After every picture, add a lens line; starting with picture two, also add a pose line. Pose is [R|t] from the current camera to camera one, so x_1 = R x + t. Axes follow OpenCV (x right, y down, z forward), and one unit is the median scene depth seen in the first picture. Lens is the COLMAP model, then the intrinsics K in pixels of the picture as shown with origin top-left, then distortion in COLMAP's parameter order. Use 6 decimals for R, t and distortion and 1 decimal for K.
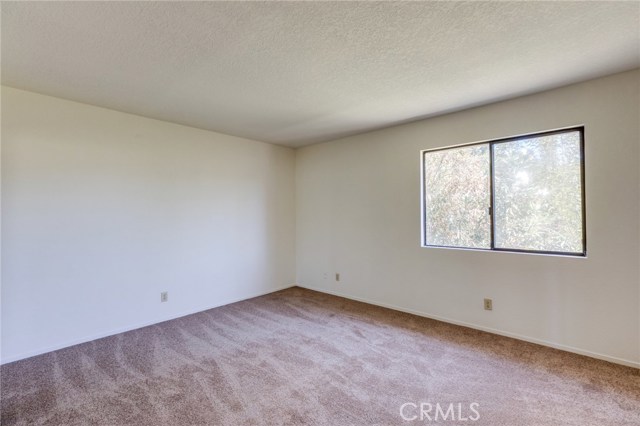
lens RADIAL K [[289.2, 0, 320.0], [0, 289.2, 212.9], [0, 0, 1]] dist [0.001543, 0.000702]
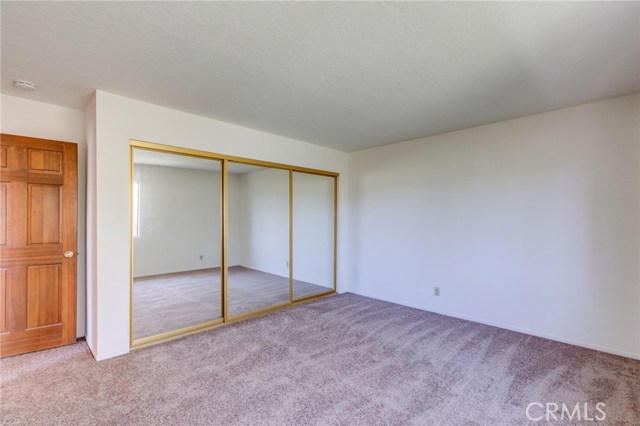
lens RADIAL K [[289.2, 0, 318.9], [0, 289.2, 215.8], [0, 0, 1]] dist [0.001543, 0.000702]
pose [[-0.059783, -0.003546, -0.998205, 0.737785], [0.000950, 0.999993, -0.003609, 0.003032], [0.998211, -0.001164, -0.059779, 0.744867]]
